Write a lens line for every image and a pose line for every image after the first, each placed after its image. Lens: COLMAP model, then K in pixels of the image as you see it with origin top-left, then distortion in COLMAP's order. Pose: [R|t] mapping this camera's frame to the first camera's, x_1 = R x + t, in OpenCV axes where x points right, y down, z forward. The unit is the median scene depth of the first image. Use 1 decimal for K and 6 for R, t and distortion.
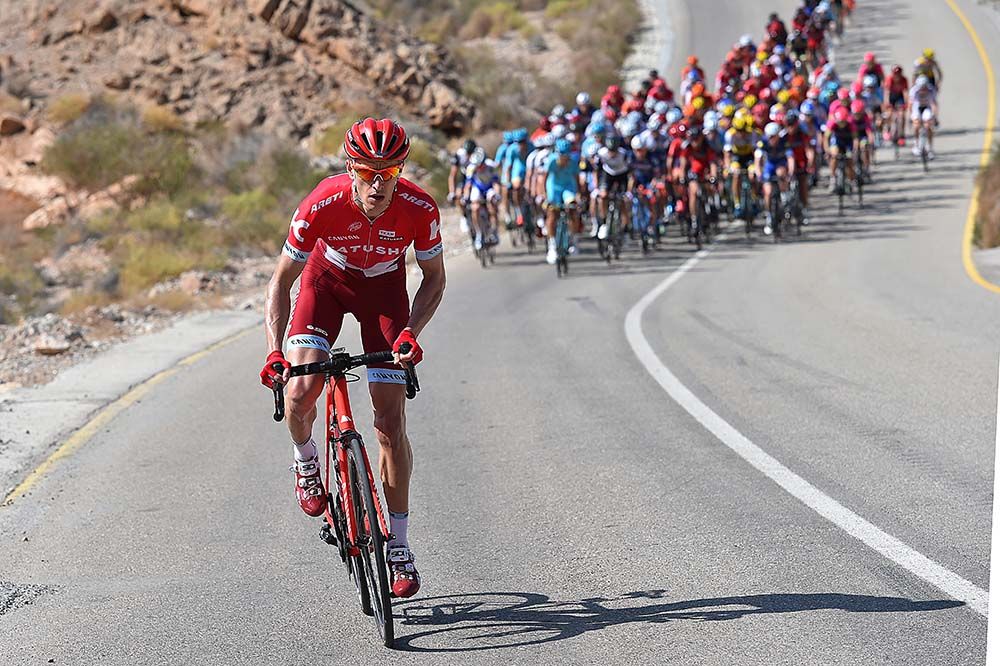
lens RADIAL K [[3893.3, 0, 500.2], [0, 3893.3, 332.3], [0, 0, 1]] dist [0.330626, 0.000000]
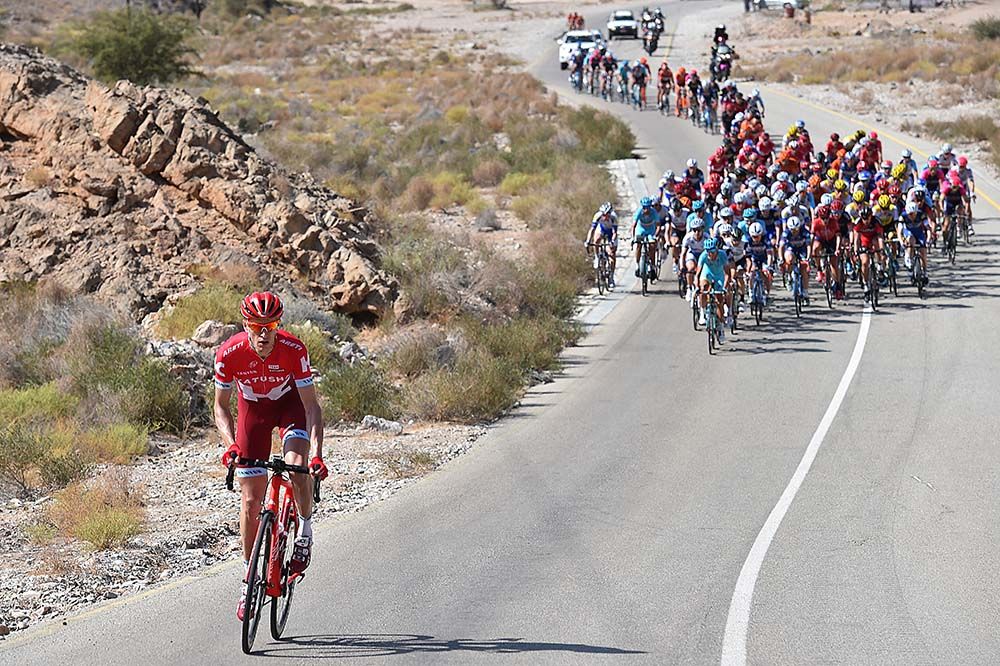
lens RADIAL K [[3893.3, 0, 499.6], [0, 3893.3, 332.3], [0, 0, 1]] dist [0.330626, 0.000000]
pose [[0.998070, 0.060443, 0.014275, 0.002572], [-0.059611, 0.996820, -0.052884, -0.012246], [-0.017426, 0.051931, 0.998499, 0.282151]]
